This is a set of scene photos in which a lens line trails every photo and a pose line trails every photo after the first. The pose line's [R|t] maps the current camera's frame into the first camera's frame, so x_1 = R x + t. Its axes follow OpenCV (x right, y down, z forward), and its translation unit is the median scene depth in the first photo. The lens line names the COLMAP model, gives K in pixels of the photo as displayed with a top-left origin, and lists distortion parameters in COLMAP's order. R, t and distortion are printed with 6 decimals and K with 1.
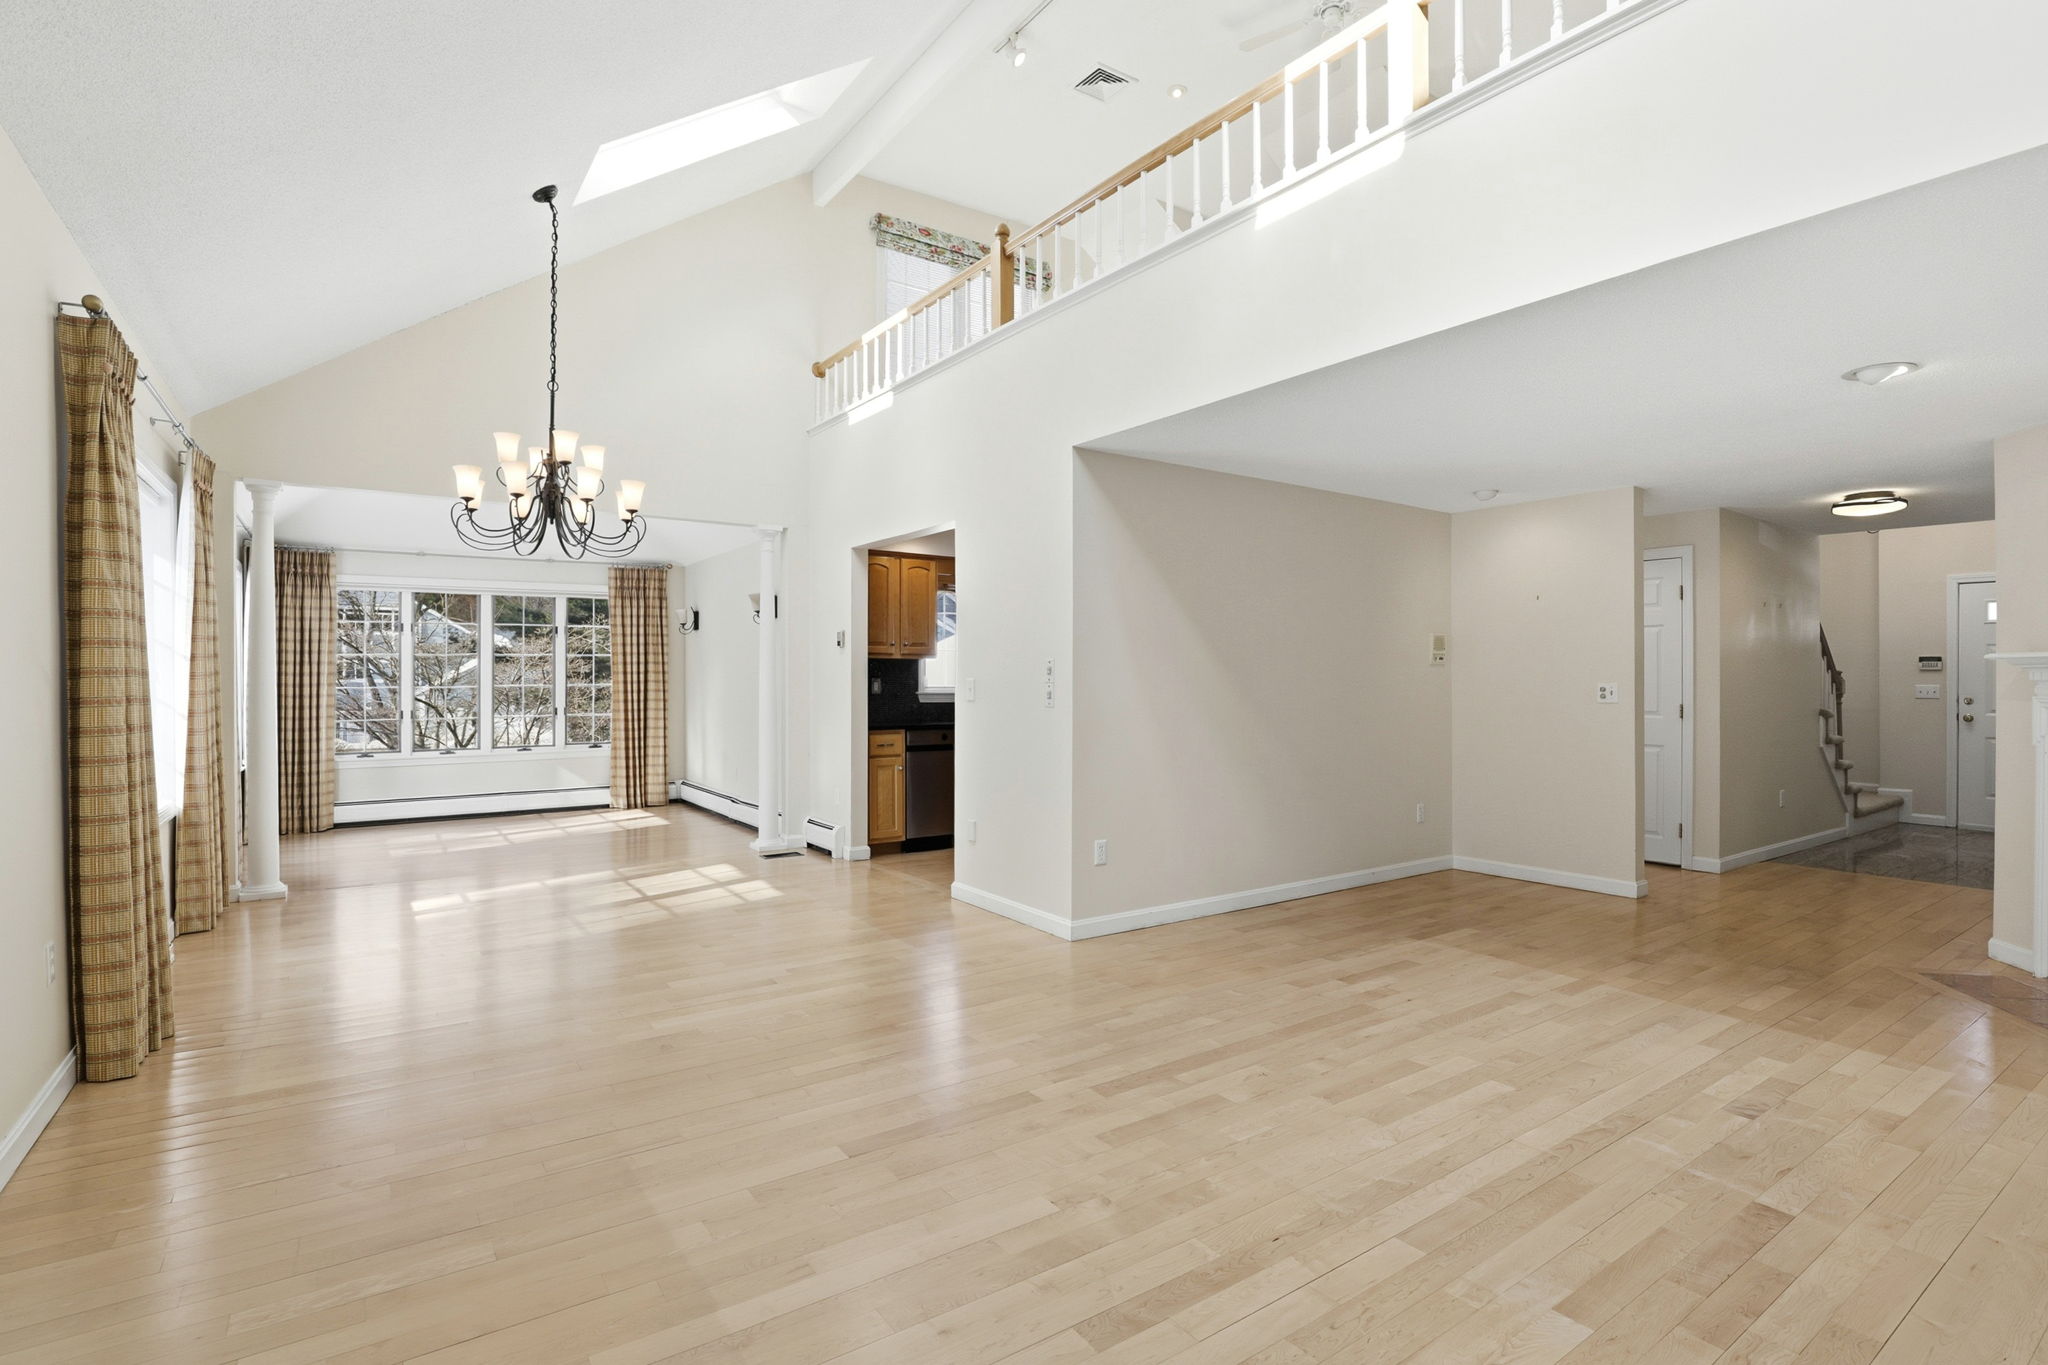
lens RADIAL K [[978.6, 0, 1019.2], [0, 978.6, 680.5], [0, 0, 1]] dist [-0.029326, 0.000498]
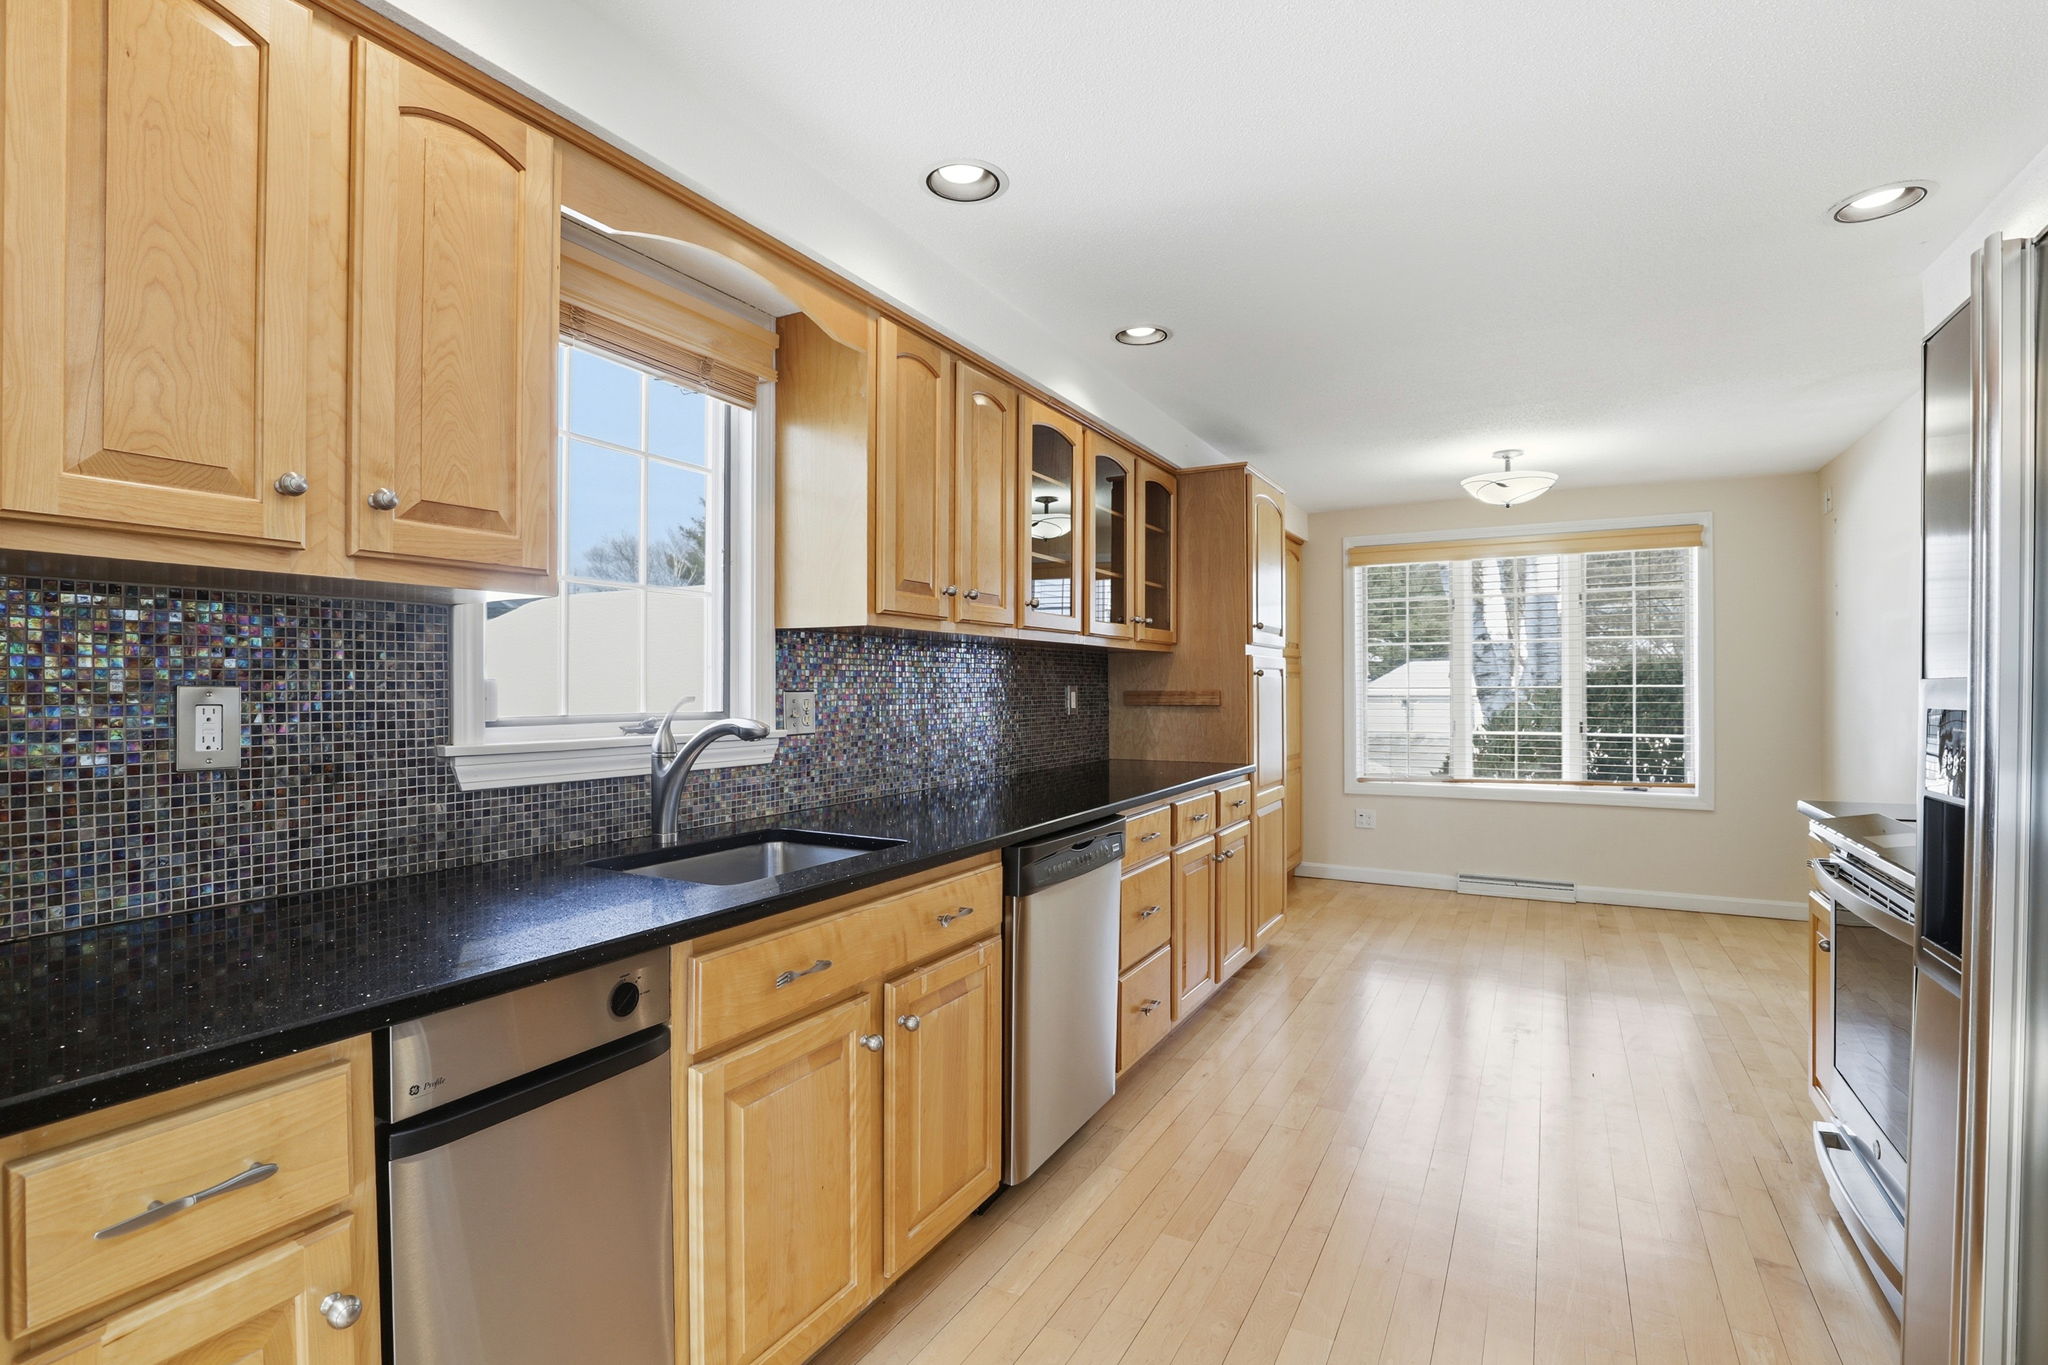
lens RADIAL K [[954.1, 0, 1018.7], [0, 954.1, 682.9], [0, 0, 1]] dist [-0.030951, 0.001060]
pose [[0.898297, -0.002793, 0.439379, -0.094014], [0.004715, 0.999984, -0.003282, -0.002123], [-0.439363, 0.005020, 0.898296, 0.862069]]
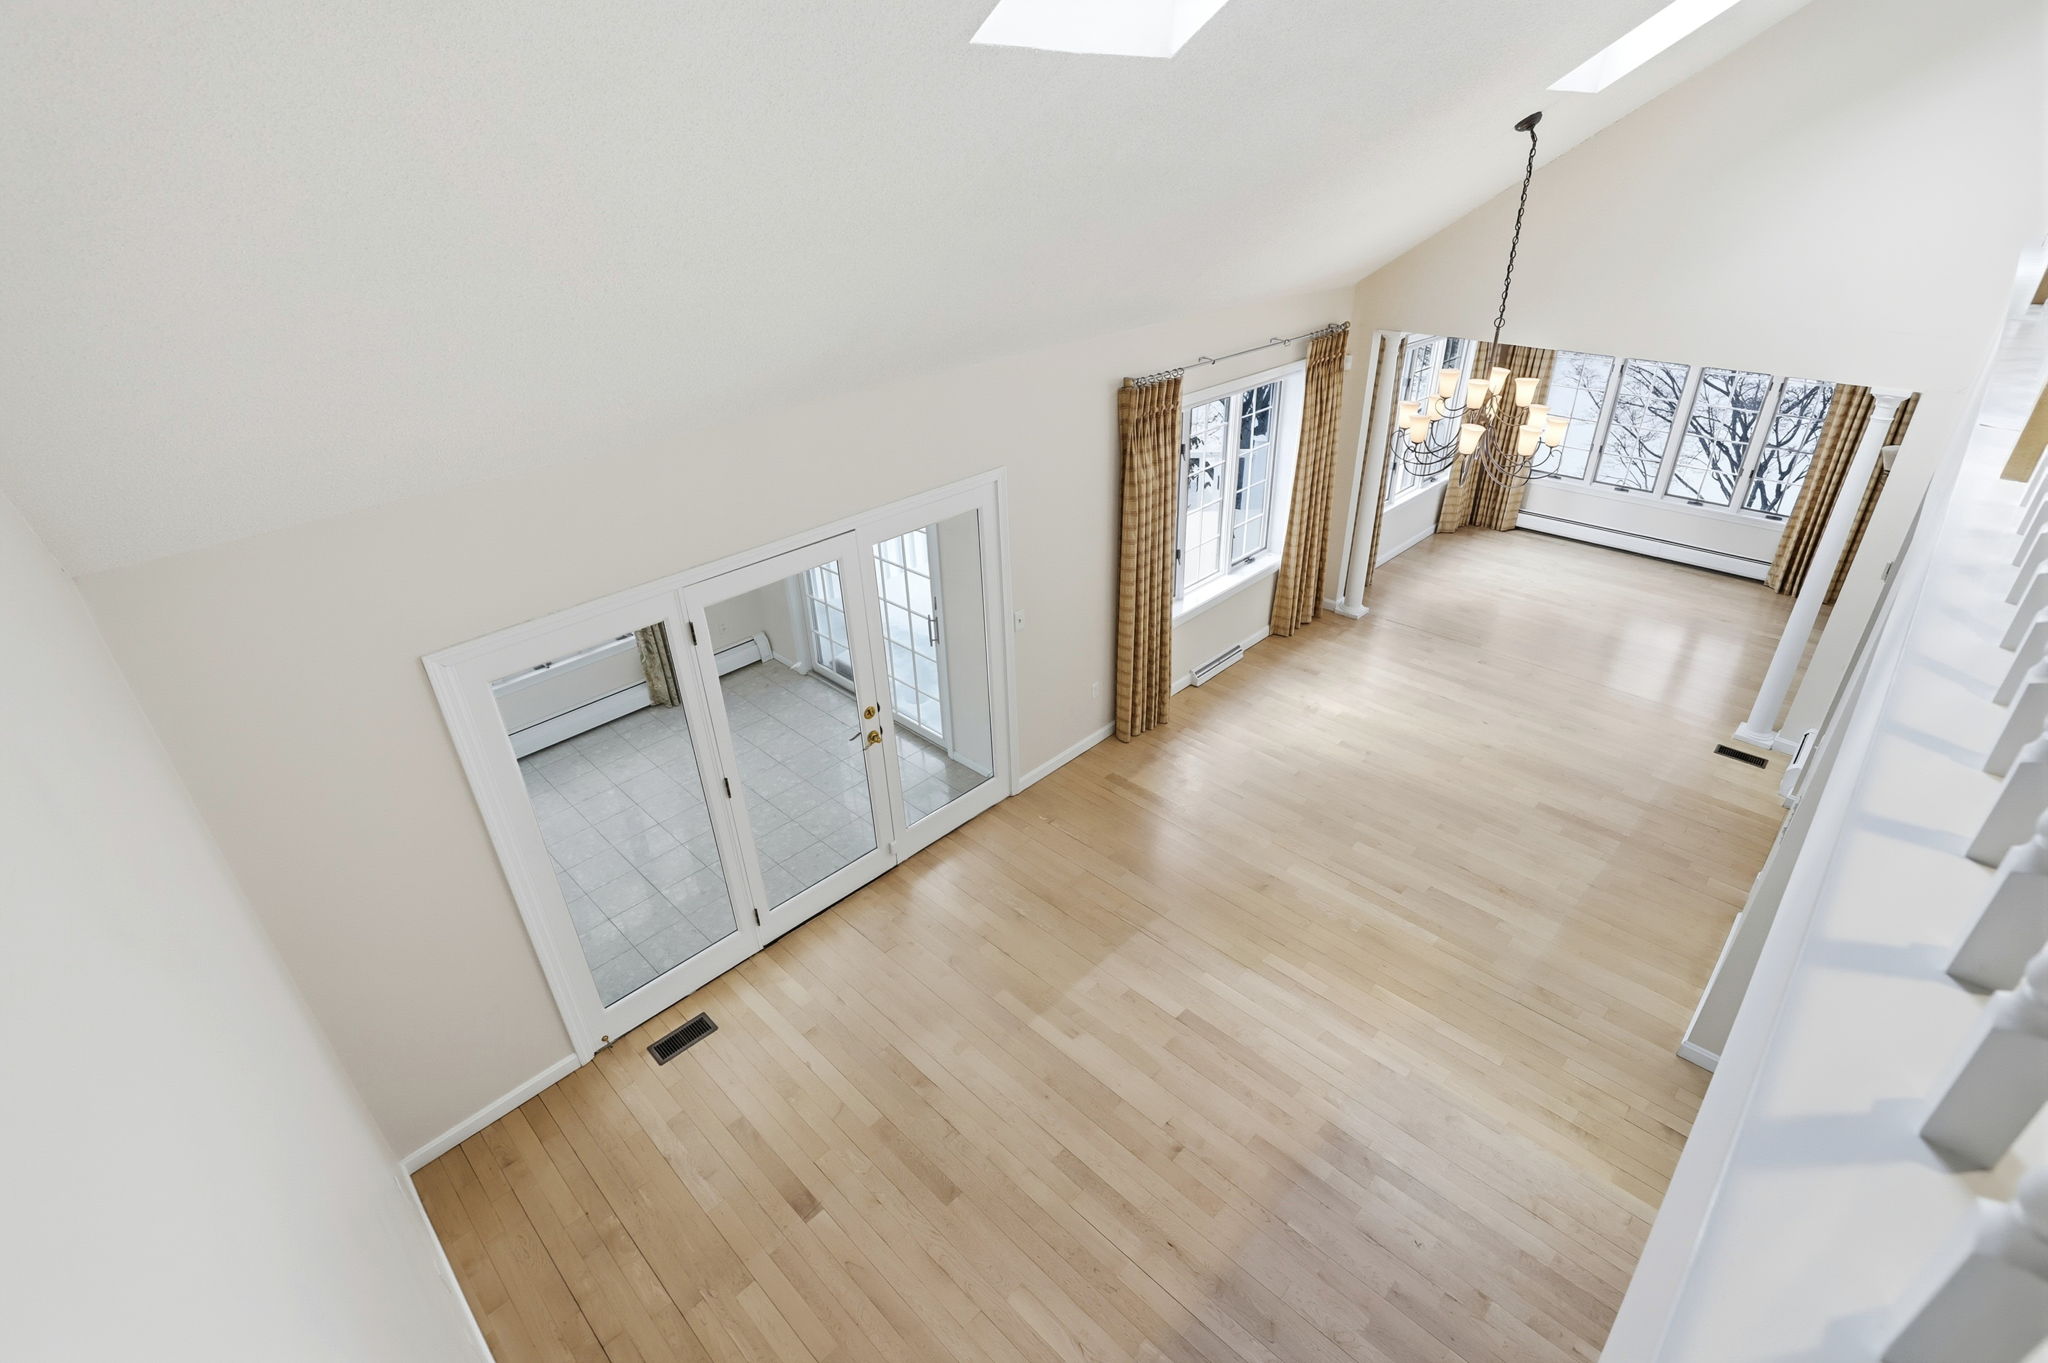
lens RADIAL K [[946.0, 0, 1015.7], [0, 946.0, 674.3], [0, 0, 1]] dist [-0.031092, 0.000205]
pose [[0.184367, 0.474806, -0.860563, 0.369742], [0.027434, 0.872745, 0.487405, -0.353656], [0.982475, -0.113470, 0.147879, 0.195049]]
